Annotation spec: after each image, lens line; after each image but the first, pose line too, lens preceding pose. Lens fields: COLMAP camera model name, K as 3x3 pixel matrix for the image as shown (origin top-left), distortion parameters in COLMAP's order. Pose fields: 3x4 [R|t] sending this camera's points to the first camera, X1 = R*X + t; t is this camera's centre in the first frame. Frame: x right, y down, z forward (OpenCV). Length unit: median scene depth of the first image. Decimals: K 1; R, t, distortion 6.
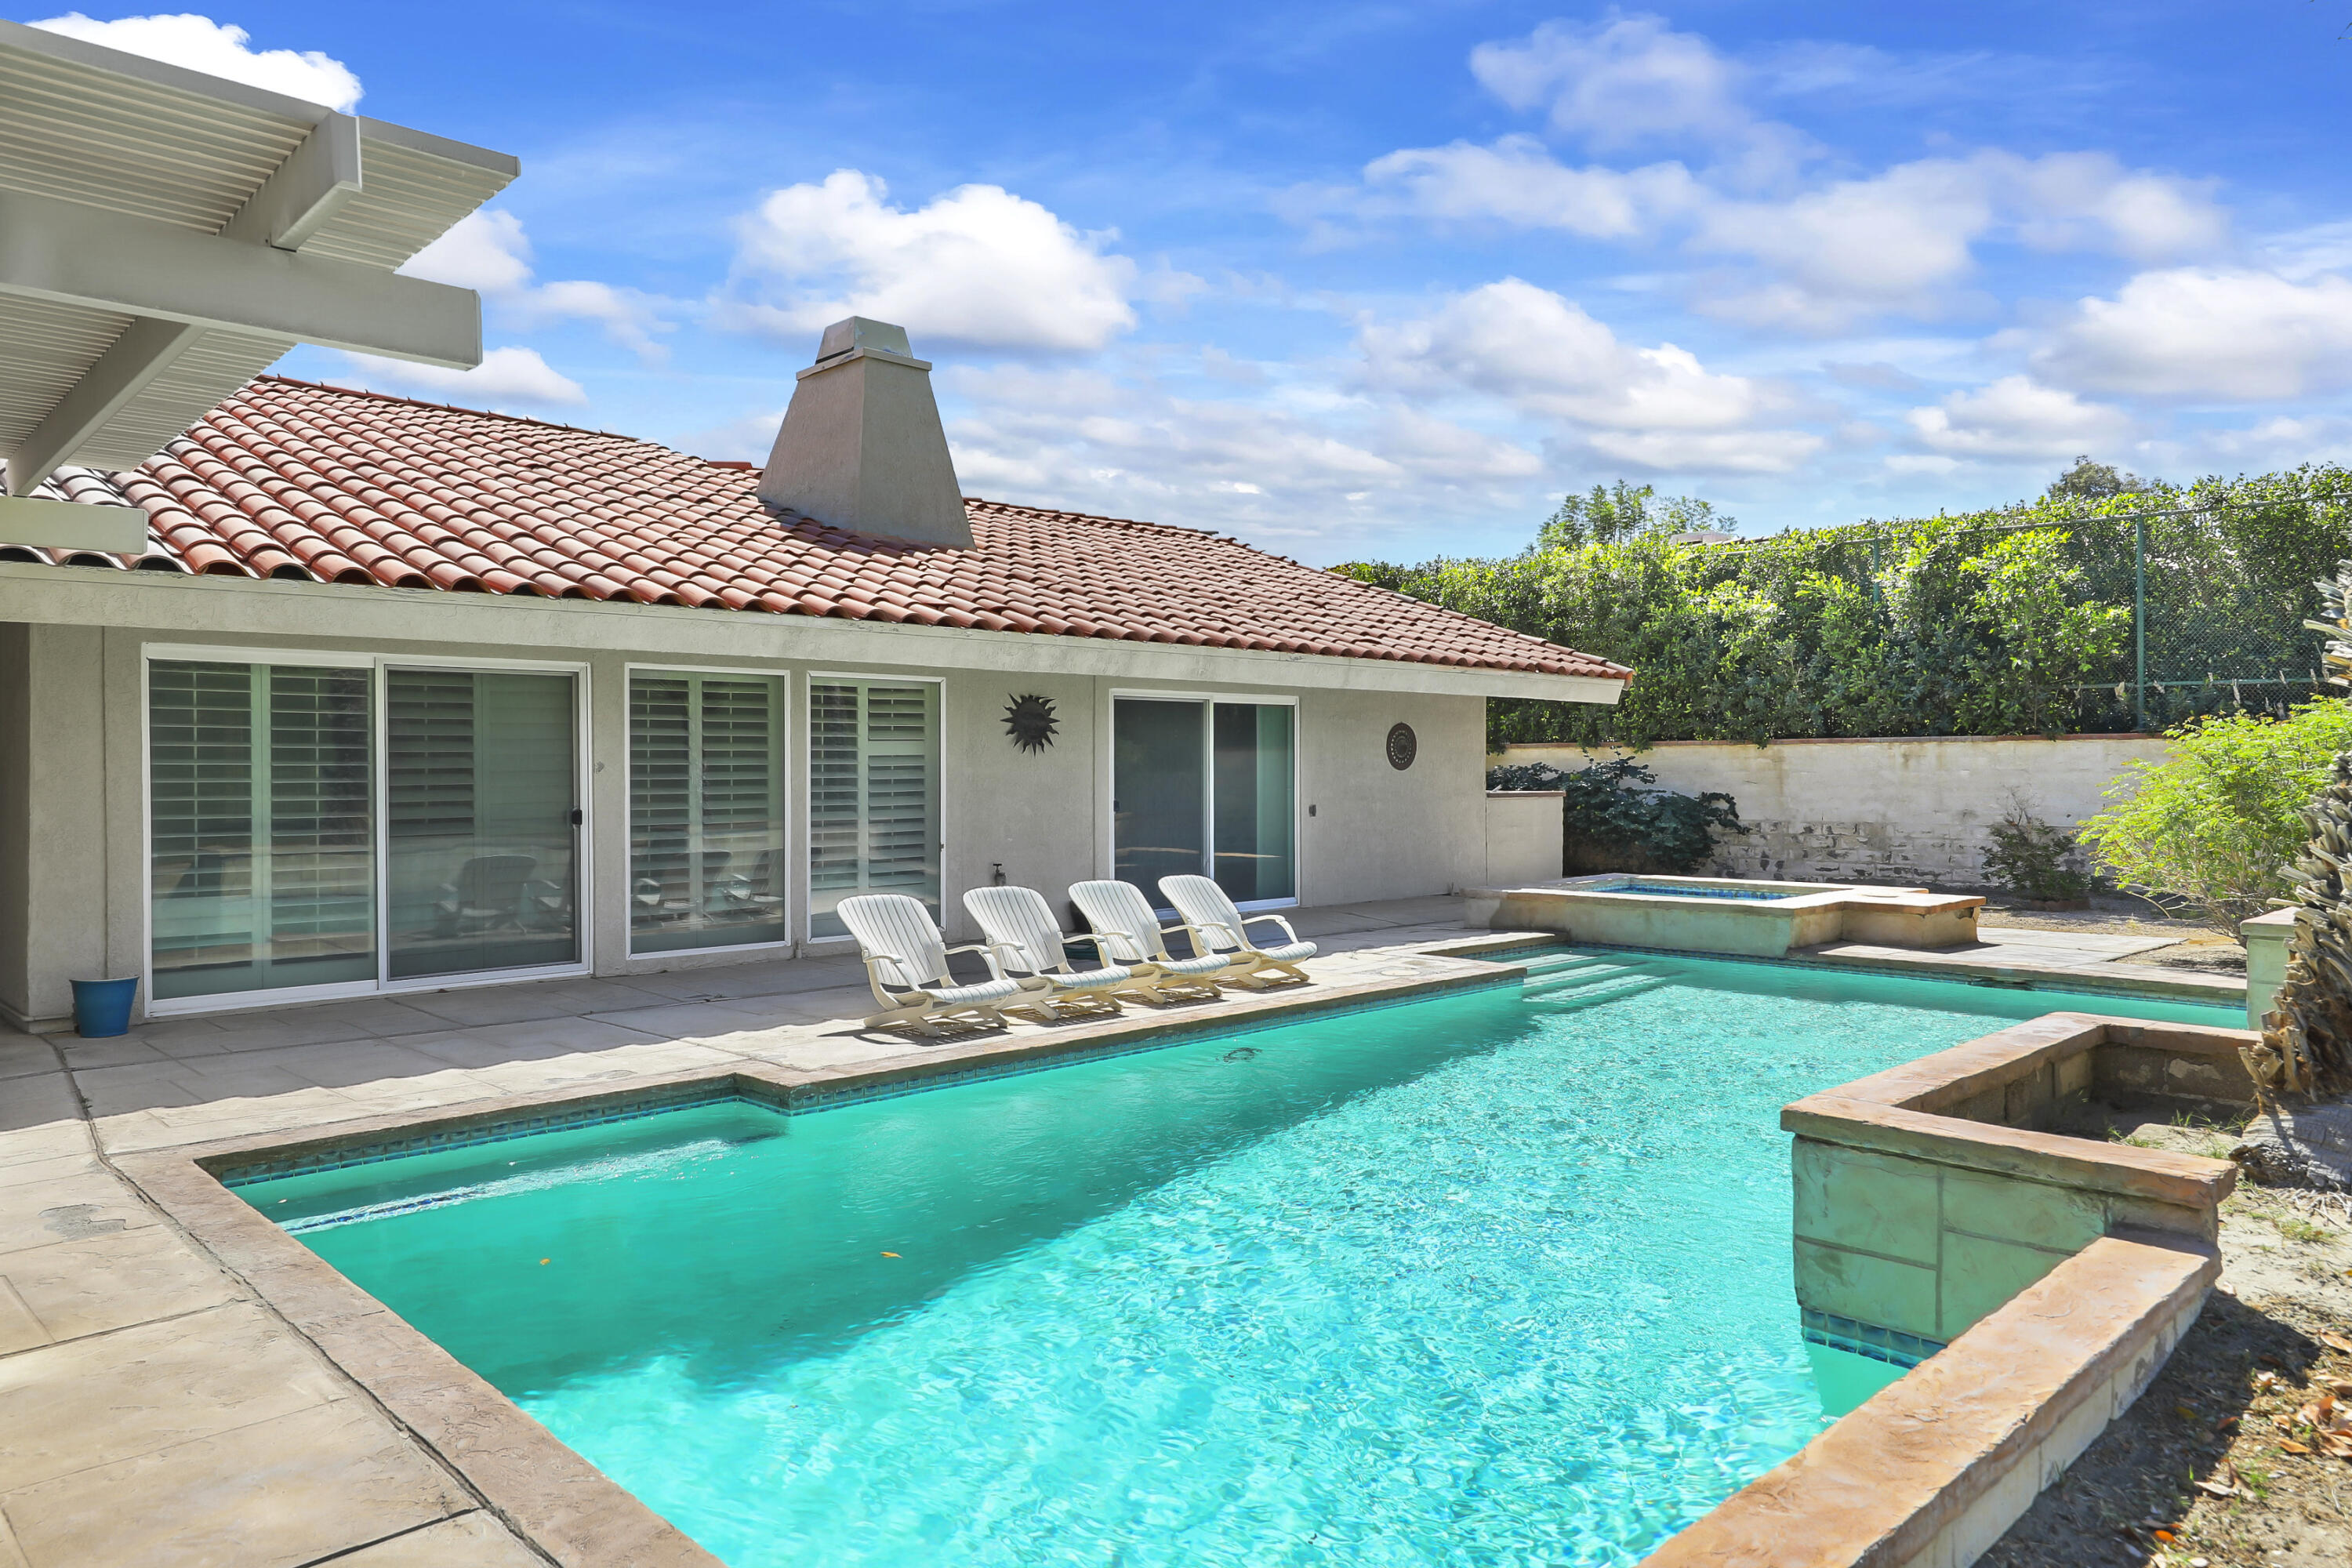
lens RADIAL K [[1517.1, 0, 1182.2], [0, 1517.1, 784.6], [0, 0, 1]] dist [0.016380, 0.001233]
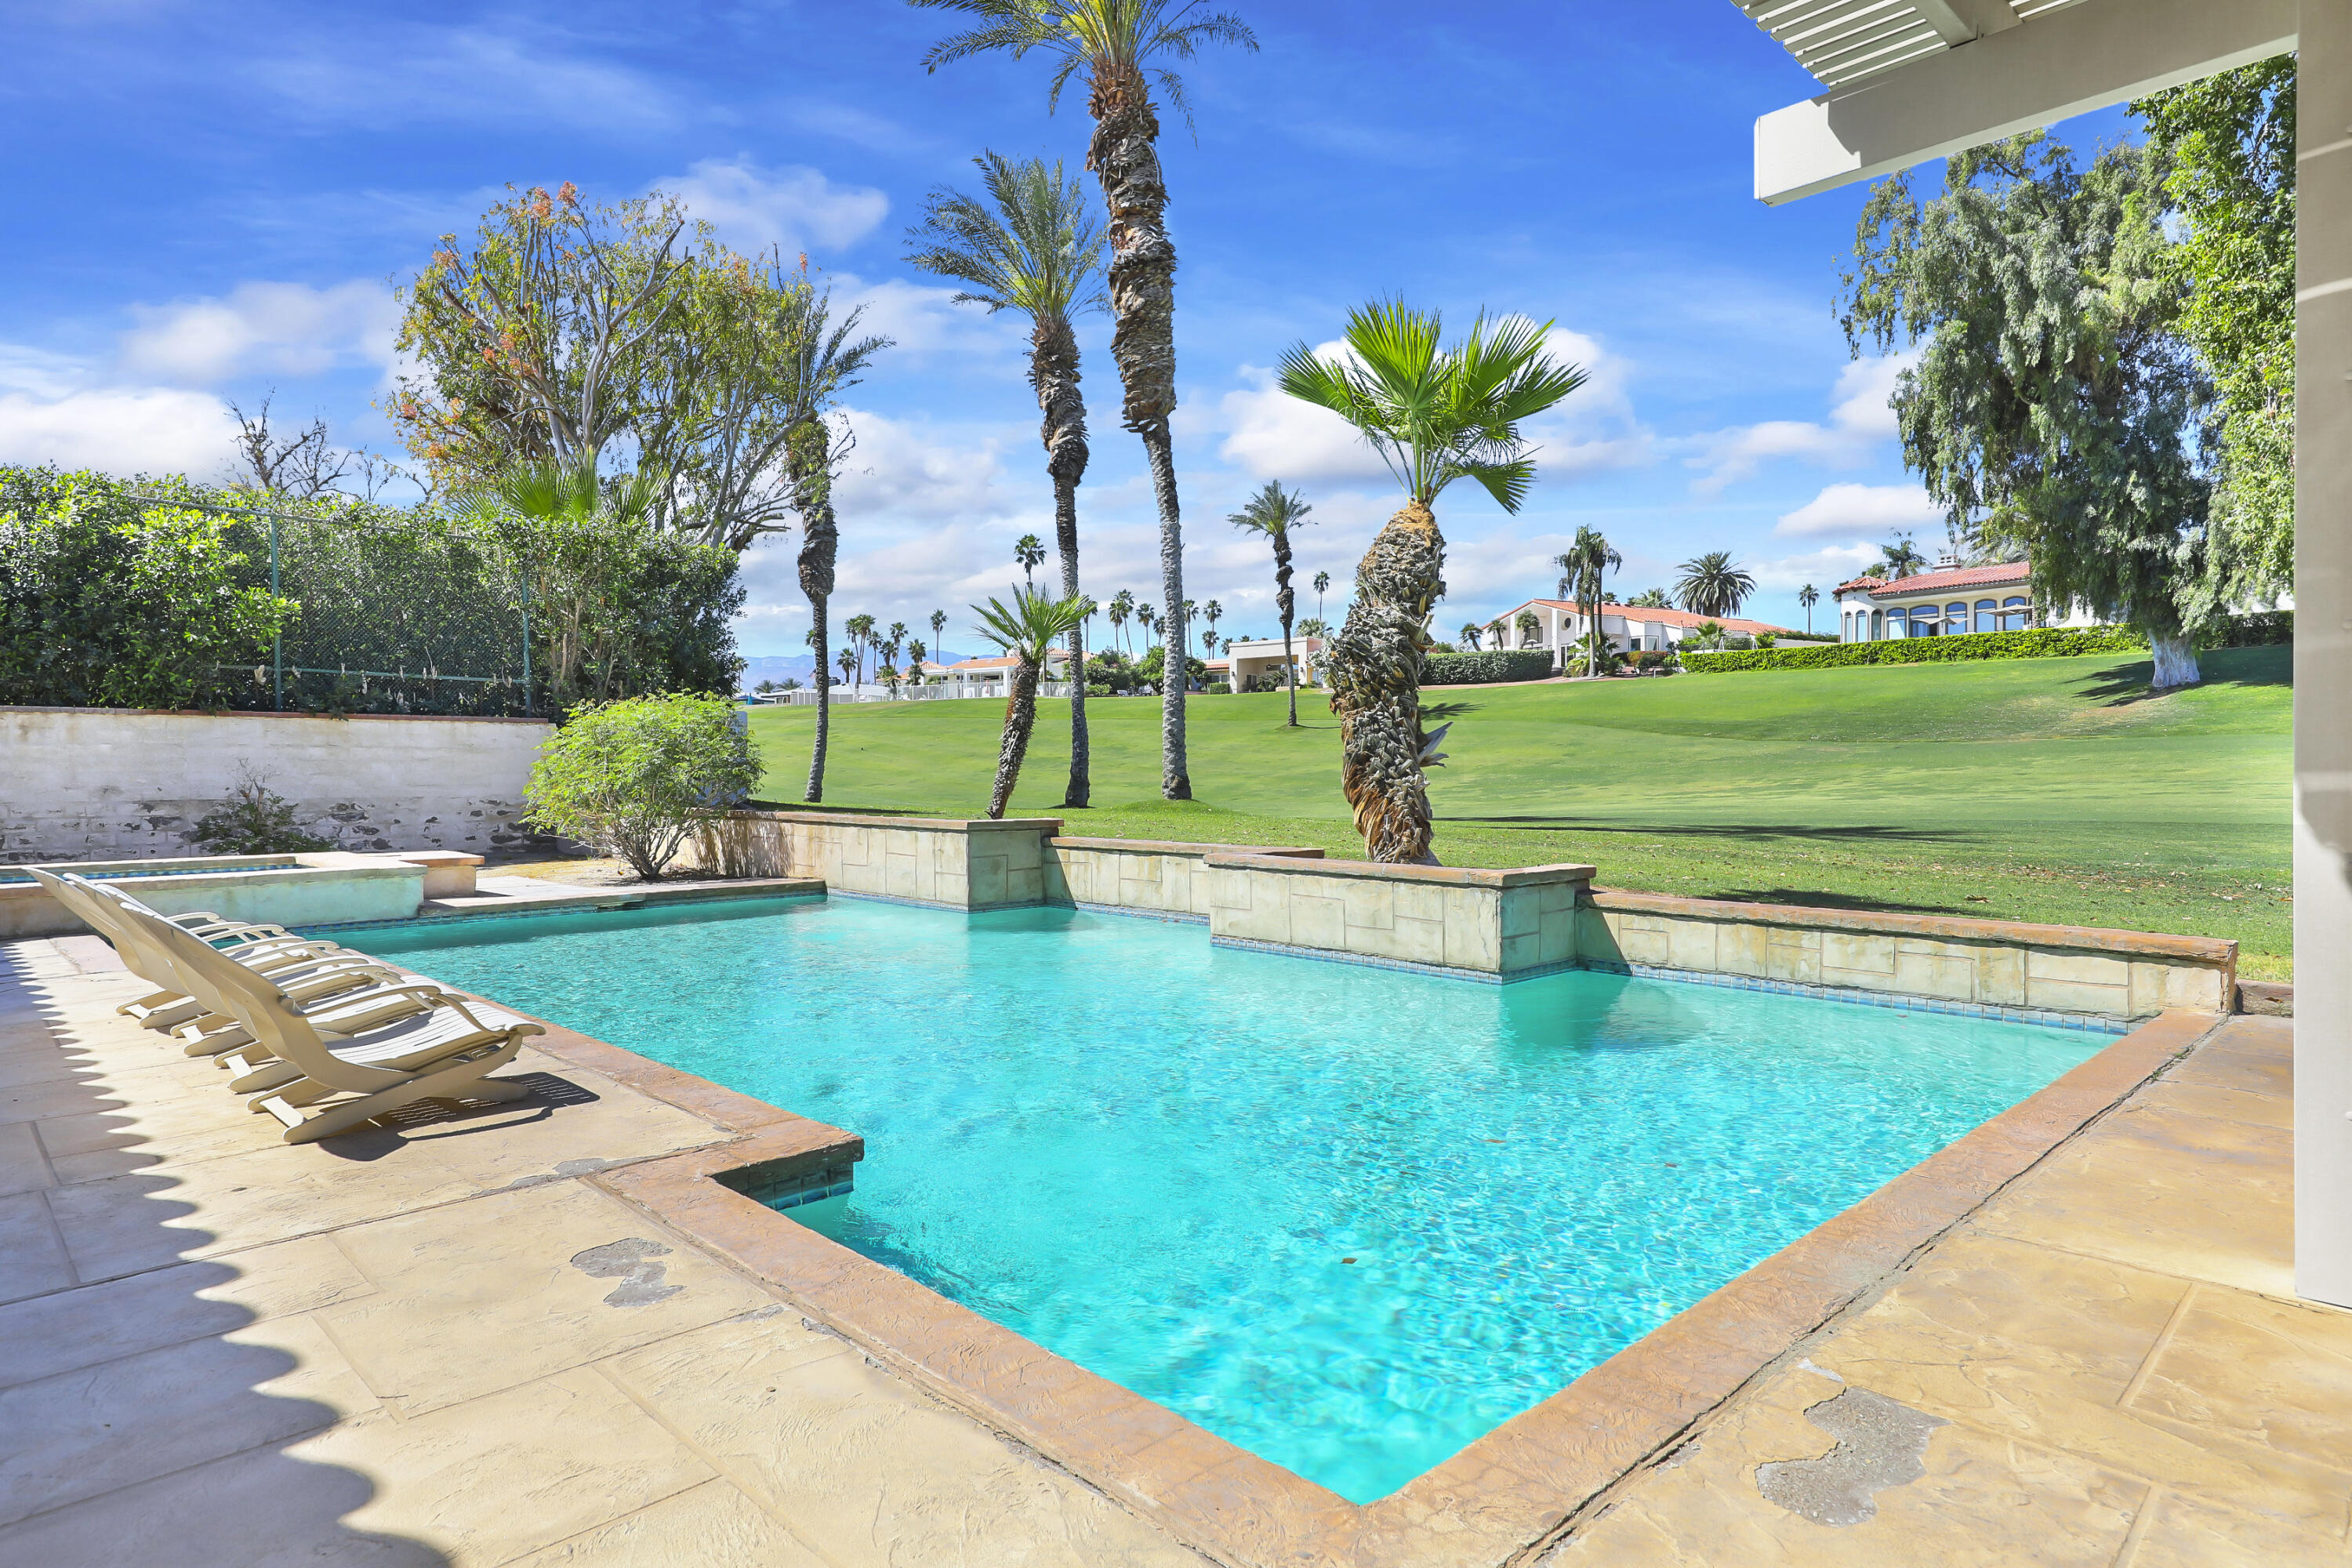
lens RADIAL K [[1321.5, 0, 1180.8], [0, 1321.5, 782.8], [0, 0, 1]] dist [0.023128, -0.002196]
pose [[0.001216, -0.011162, 0.999937, -0.321685], [0.007890, 0.999907, 0.011152, 0.010703], [-0.999968, 0.007876, 0.001304, 0.332422]]
